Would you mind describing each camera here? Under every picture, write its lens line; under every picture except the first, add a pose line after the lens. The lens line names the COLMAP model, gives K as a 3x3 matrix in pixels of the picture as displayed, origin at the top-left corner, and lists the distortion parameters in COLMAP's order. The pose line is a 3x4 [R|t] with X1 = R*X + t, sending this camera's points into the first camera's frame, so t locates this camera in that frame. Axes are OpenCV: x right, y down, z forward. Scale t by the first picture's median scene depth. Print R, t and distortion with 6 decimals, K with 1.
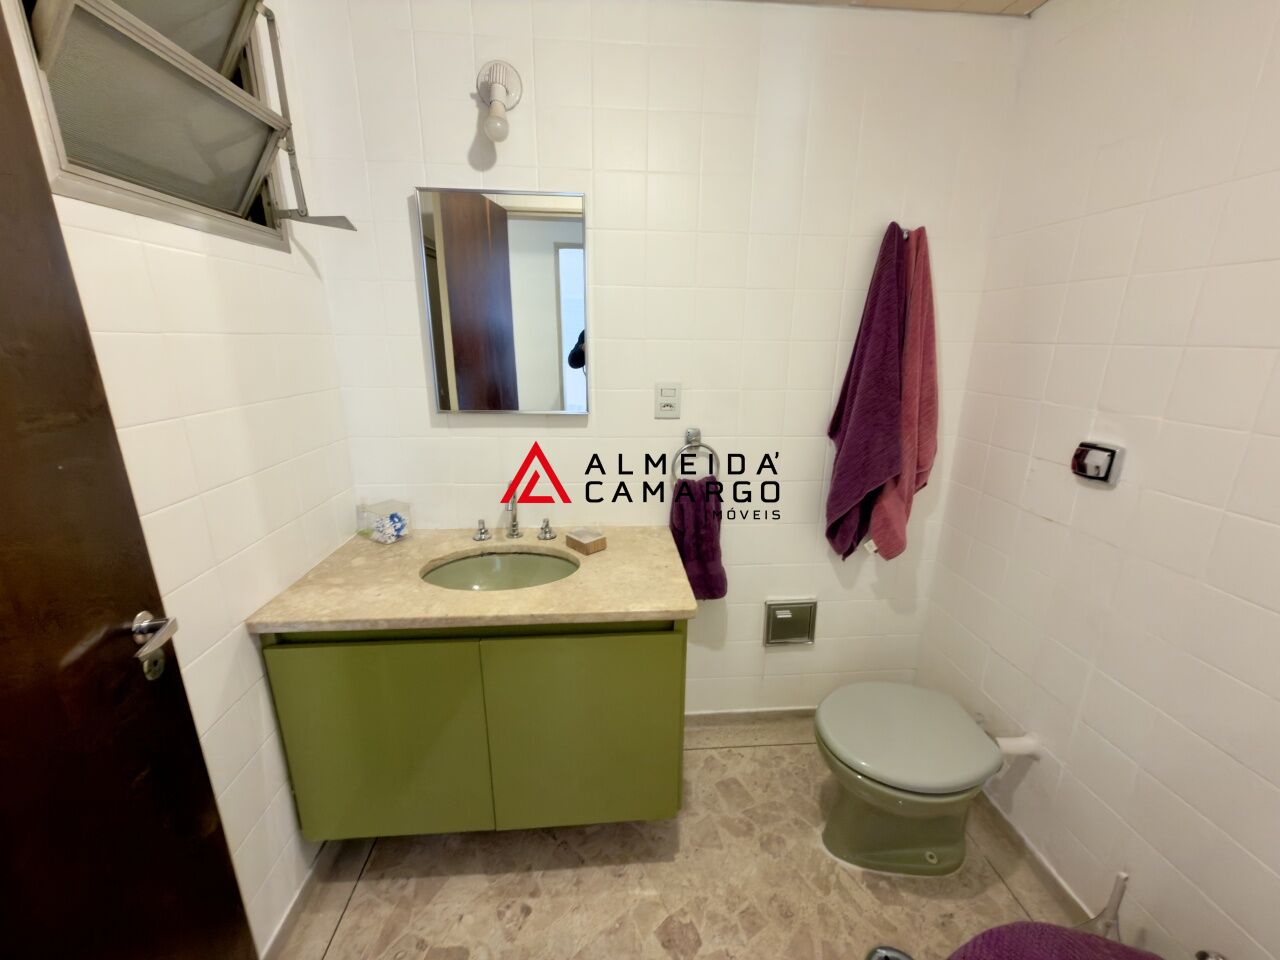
lens RADIAL K [[510.9, 0, 641.0], [0, 510.9, 478.8], [0, 0, 1]] dist [-0.001412, 0.000442]
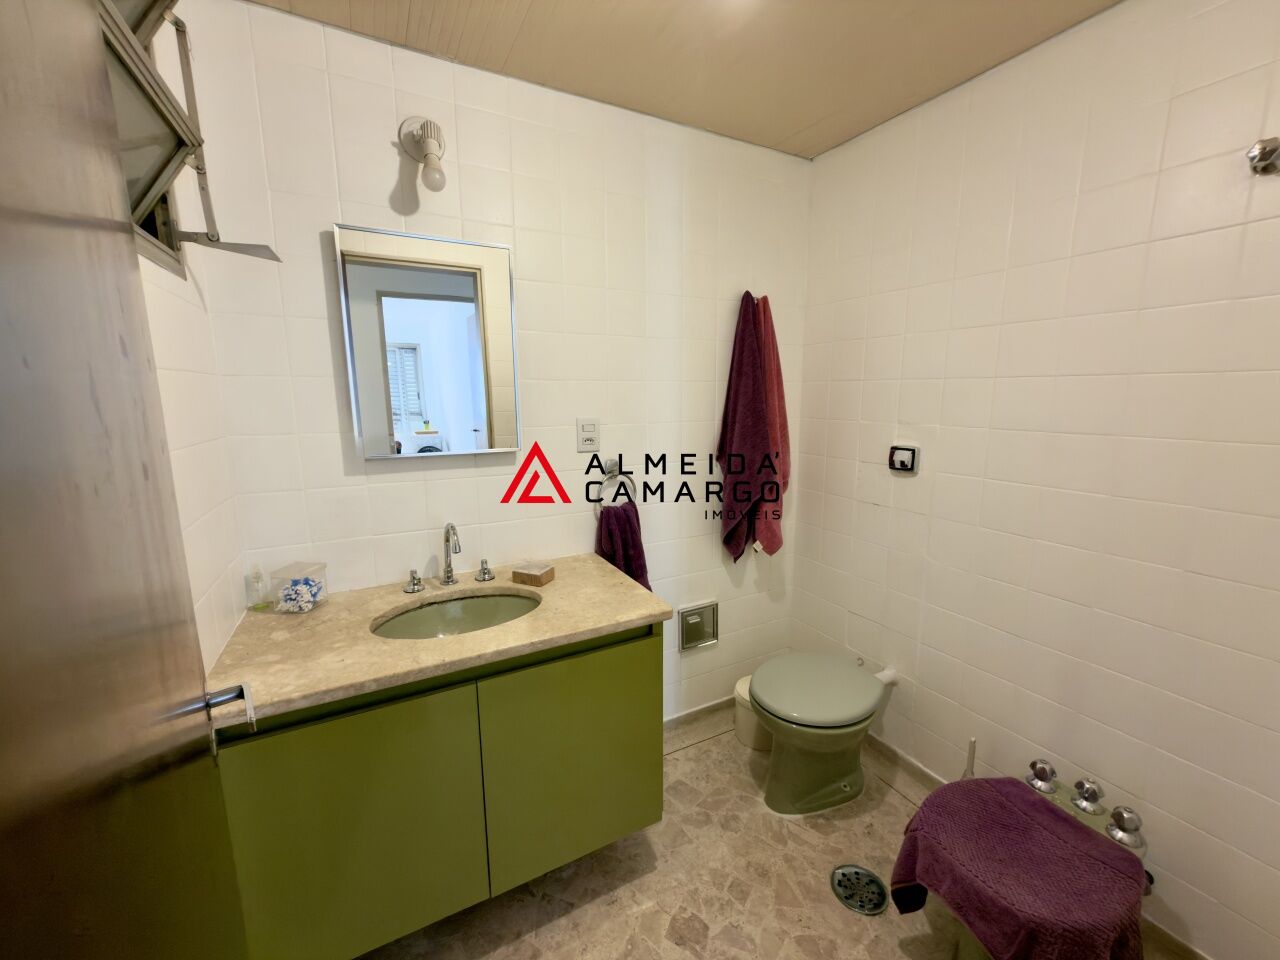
lens RADIAL K [[510.9, 0, 640.3], [0, 510.9, 478.6], [0, 0, 1]] dist [-0.001412, 0.000442]
pose [[0.917054, -0.078937, 0.390871, -0.317480], [0.118868, 0.989762, -0.079001, 0.042273], [-0.380633, 0.118911, 0.917049, -0.034147]]
